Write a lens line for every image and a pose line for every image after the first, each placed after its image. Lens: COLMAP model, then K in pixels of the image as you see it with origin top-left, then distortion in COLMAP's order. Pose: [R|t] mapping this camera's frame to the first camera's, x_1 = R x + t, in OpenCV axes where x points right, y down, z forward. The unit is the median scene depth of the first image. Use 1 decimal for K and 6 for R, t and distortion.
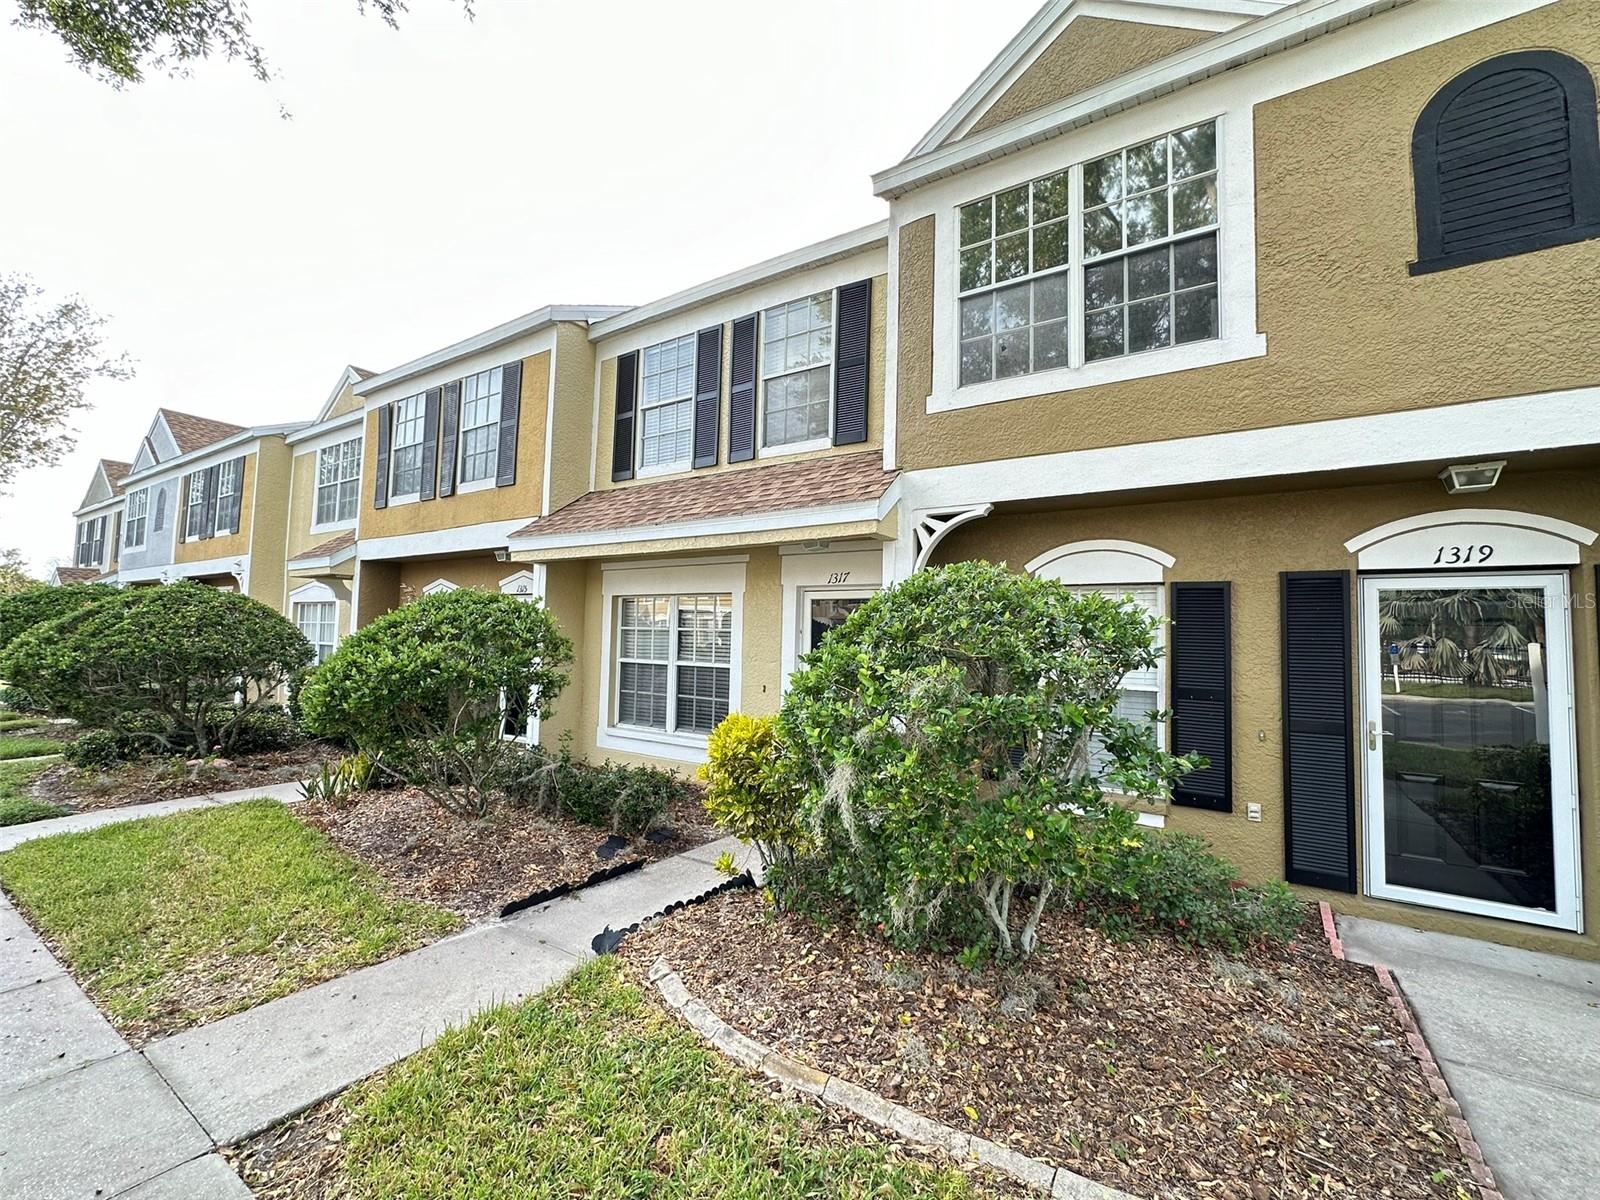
lens RADIAL K [[671.8, 0, 799.8], [0, 671.8, 597.1], [0, 0, 1]] dist [-0.002598, 0.000561]
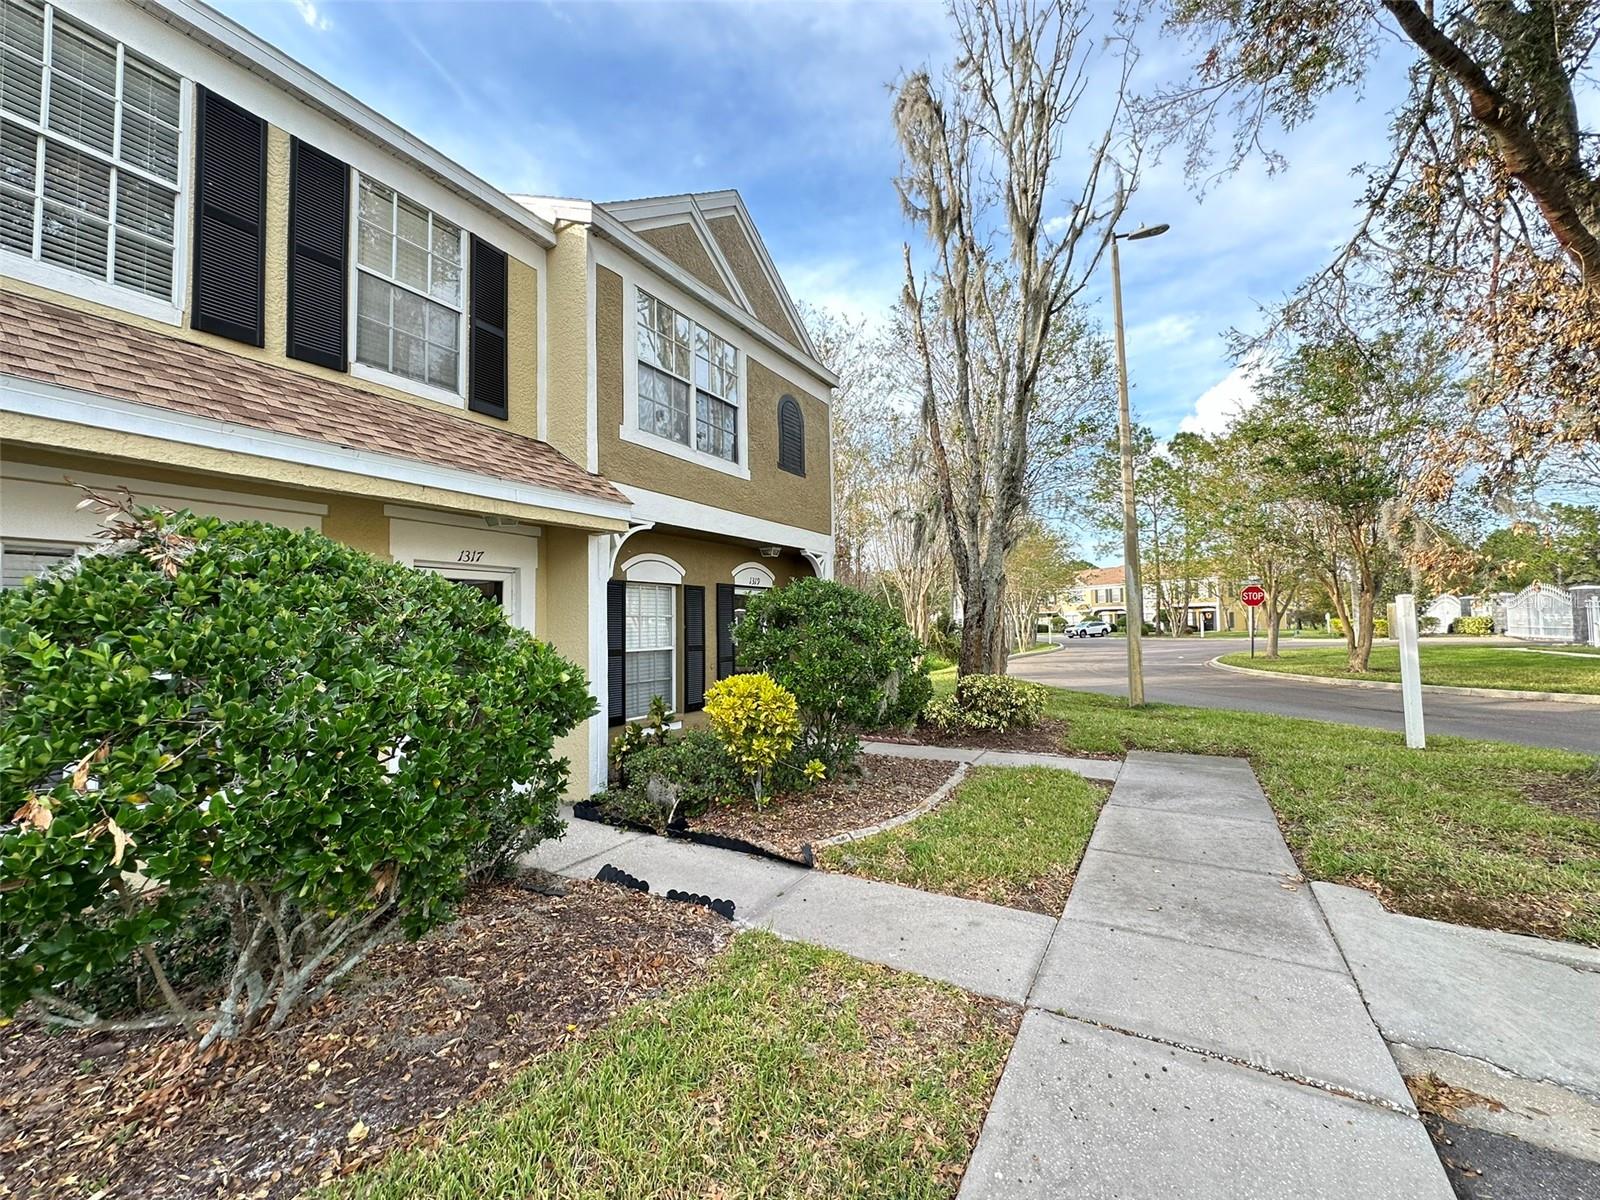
lens RADIAL K [[636.2, 0, 798.0], [0, 636.2, 595.4], [0, 0, 1]] dist [-0.002695, 0.000016]
pose [[-0.044624, 0.023365, 0.998731, -0.921451], [-0.048325, 0.998506, -0.025519, 0.028016], [-0.997834, -0.049403, -0.043428, 0.662194]]
